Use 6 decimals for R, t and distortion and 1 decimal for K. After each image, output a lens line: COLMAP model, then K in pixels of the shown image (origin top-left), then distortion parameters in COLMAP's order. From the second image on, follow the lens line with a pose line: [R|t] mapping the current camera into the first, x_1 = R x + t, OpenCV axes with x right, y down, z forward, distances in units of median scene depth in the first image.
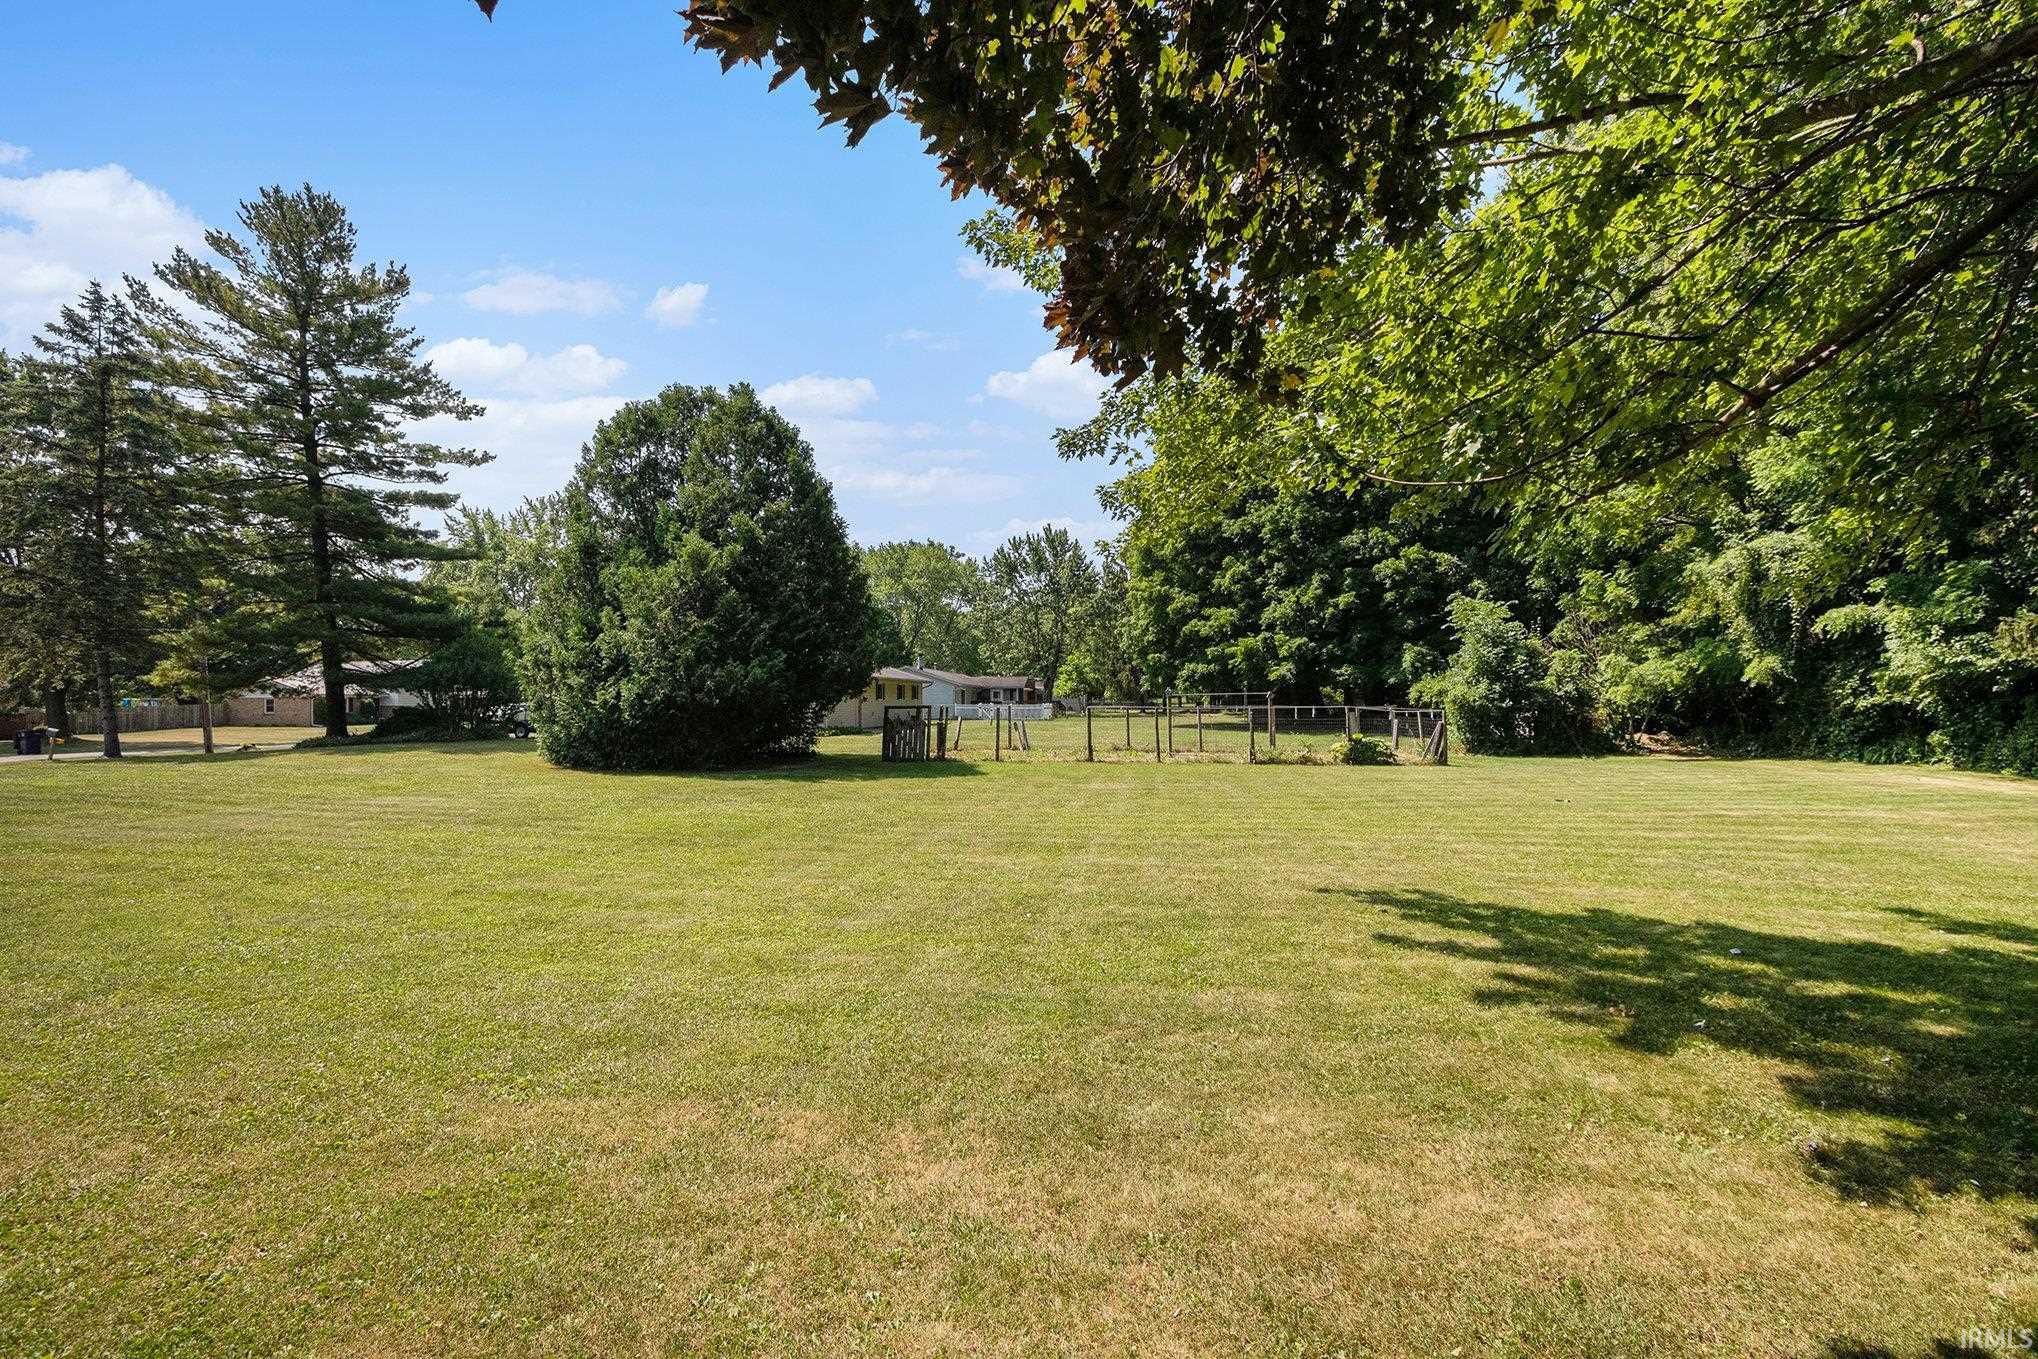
lens RADIAL K [[948.6, 0, 1019.0], [0, 948.6, 679.5], [0, 0, 1]] dist [-0.010218, 0.000023]
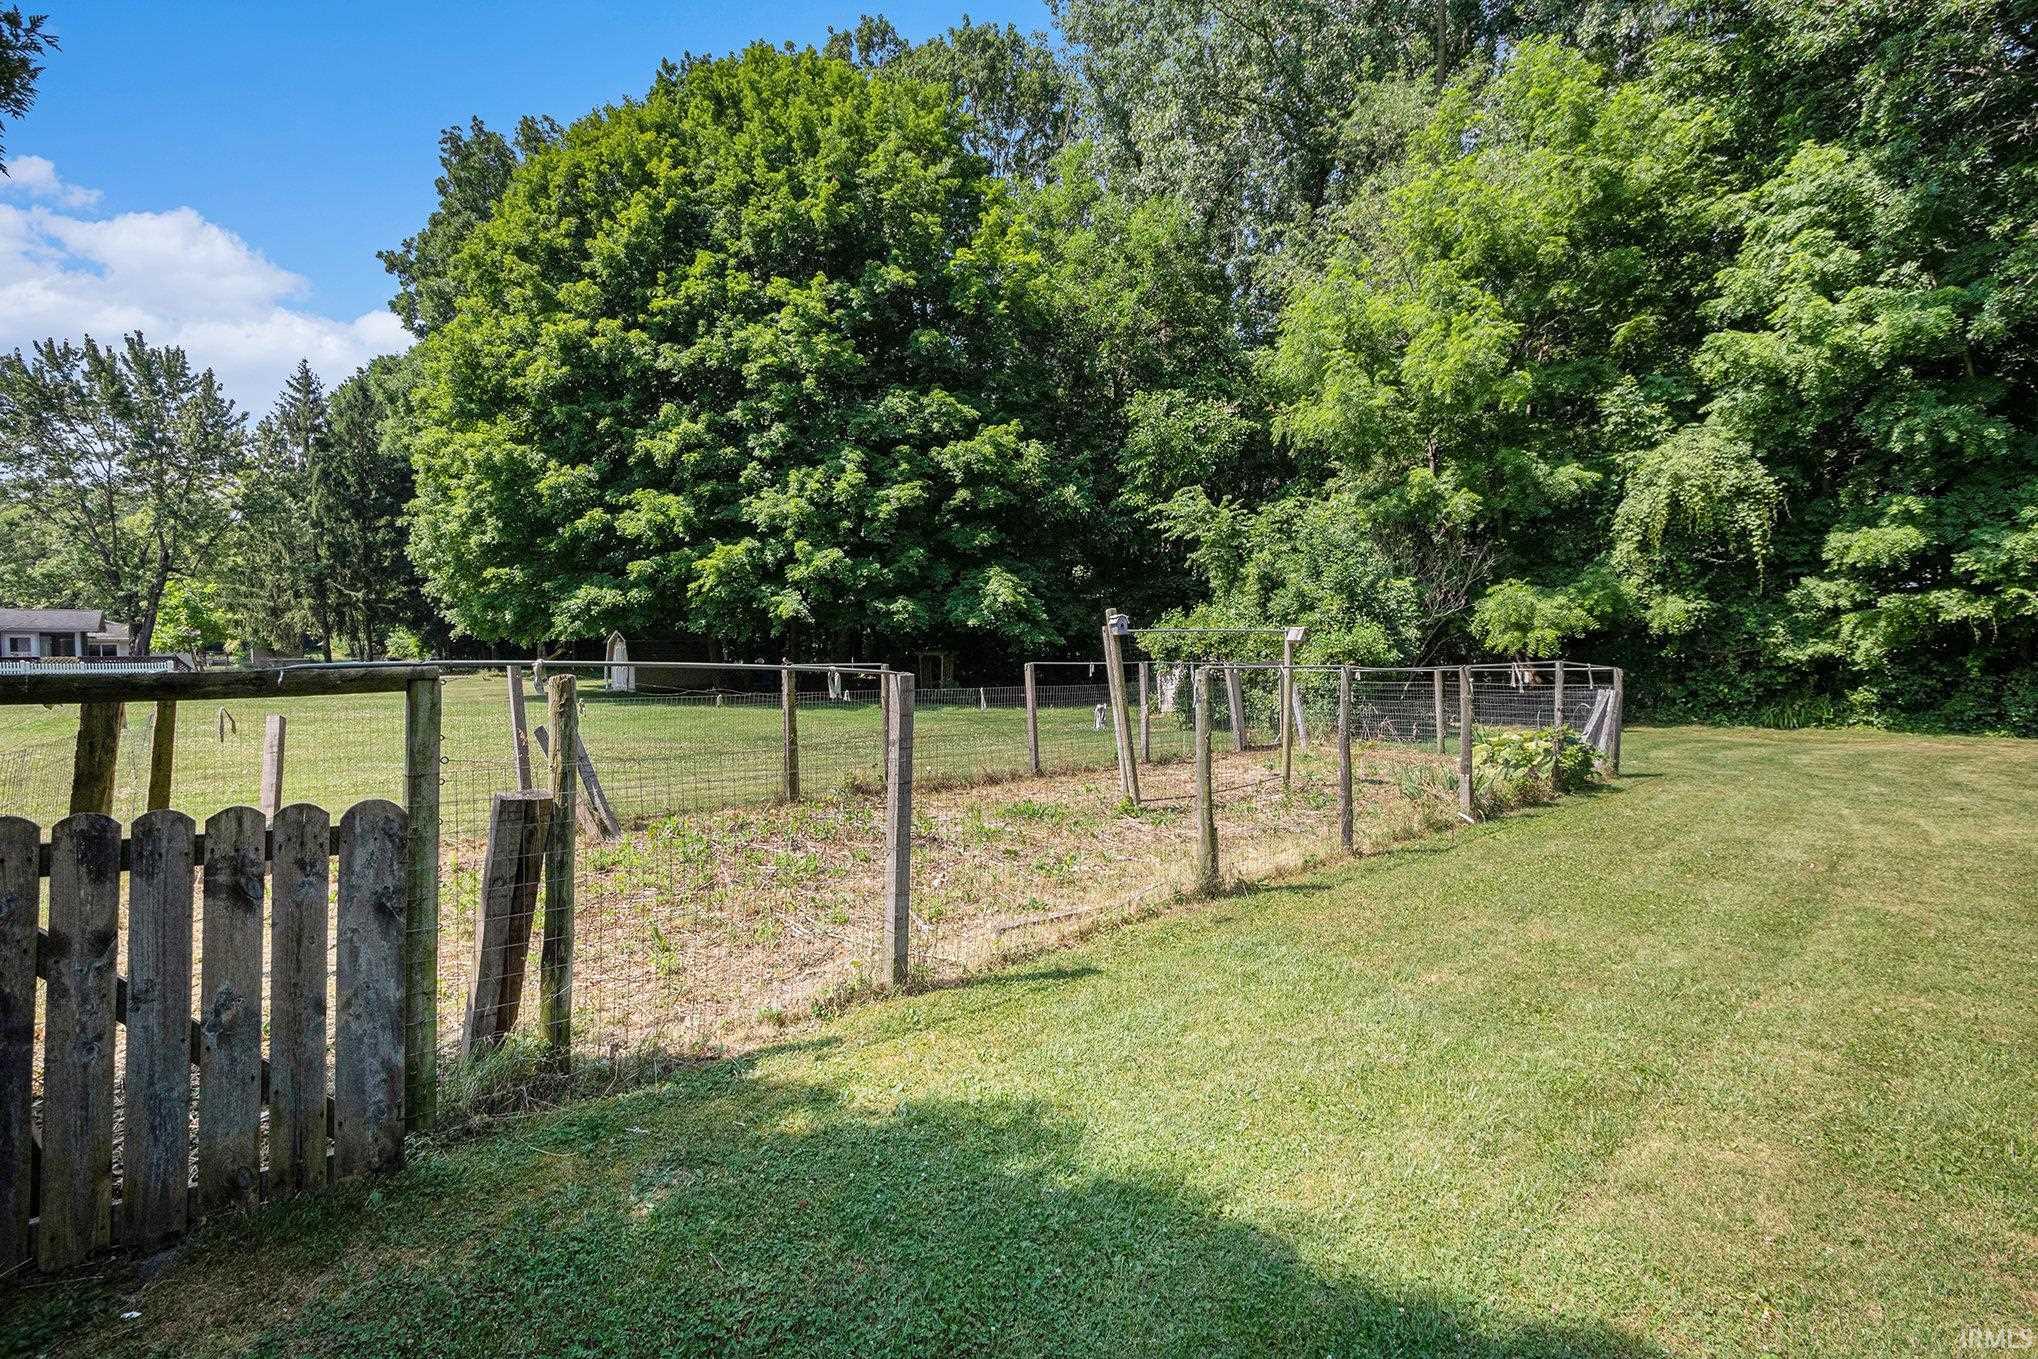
lens RADIAL K [[948.6, 0, 1019.0], [0, 948.6, 679.5], [0, 0, 1]] dist [-0.010218, 0.000023]
pose [[0.663545, -0.020420, 0.747858, -0.076163], [-0.015116, 0.999057, 0.040691, 0.011871], [-0.747984, -0.038304, 0.662610, 0.478564]]
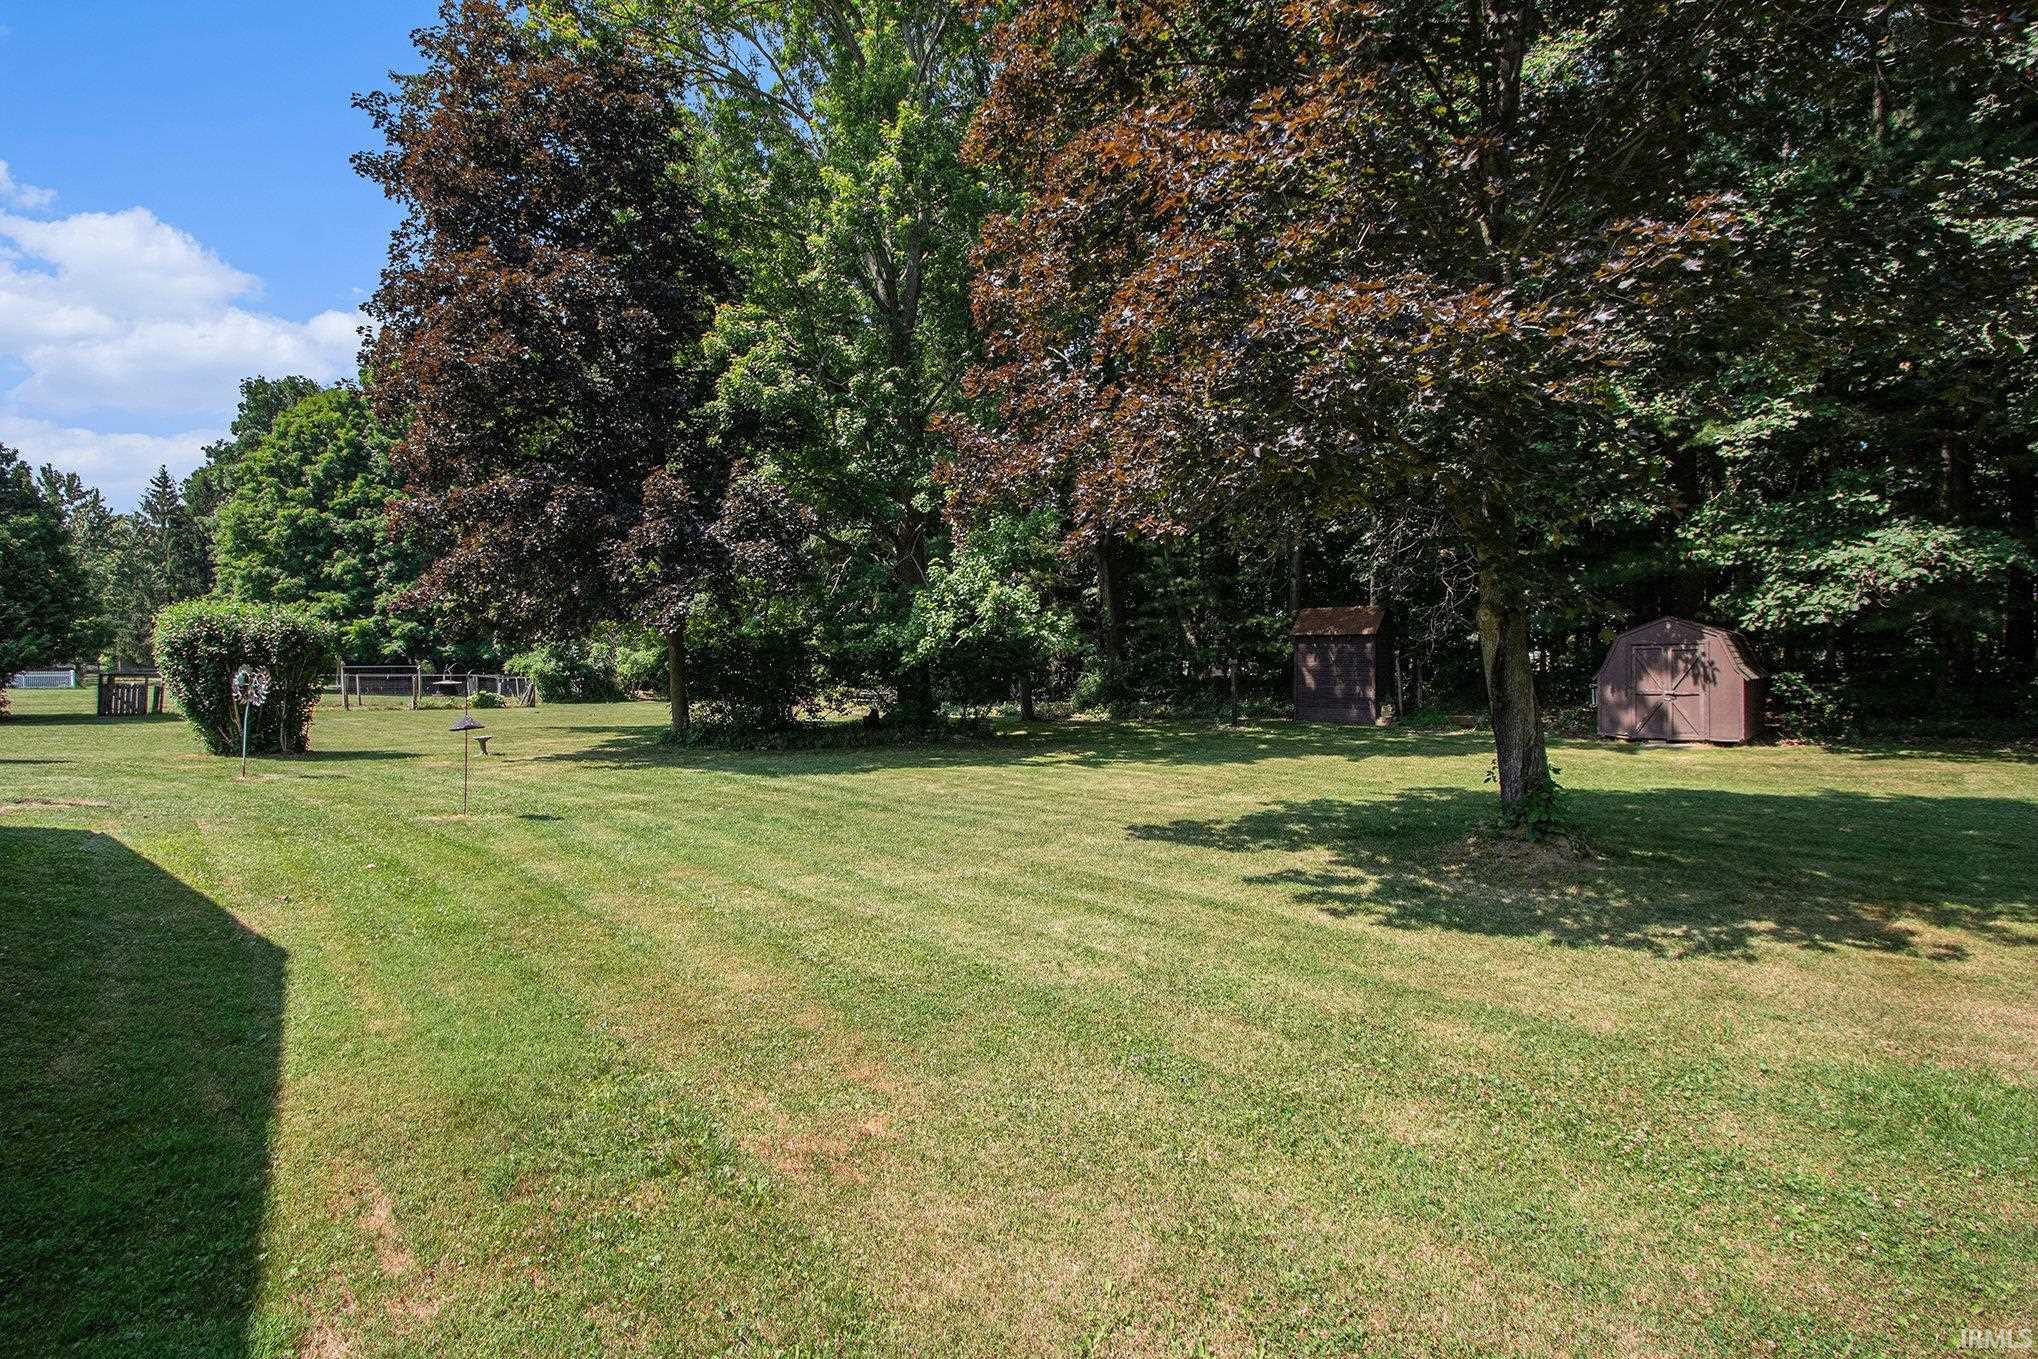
lens RADIAL K [[948.6, 0, 1019.0], [0, 948.6, 679.5], [0, 0, 1]] dist [-0.010218, 0.000023]
pose [[0.599355, -0.003547, 0.800475, -0.234824], [-0.024577, 0.999437, 0.022830, -0.014706], [-0.800106, -0.033357, 0.598931, -0.439526]]
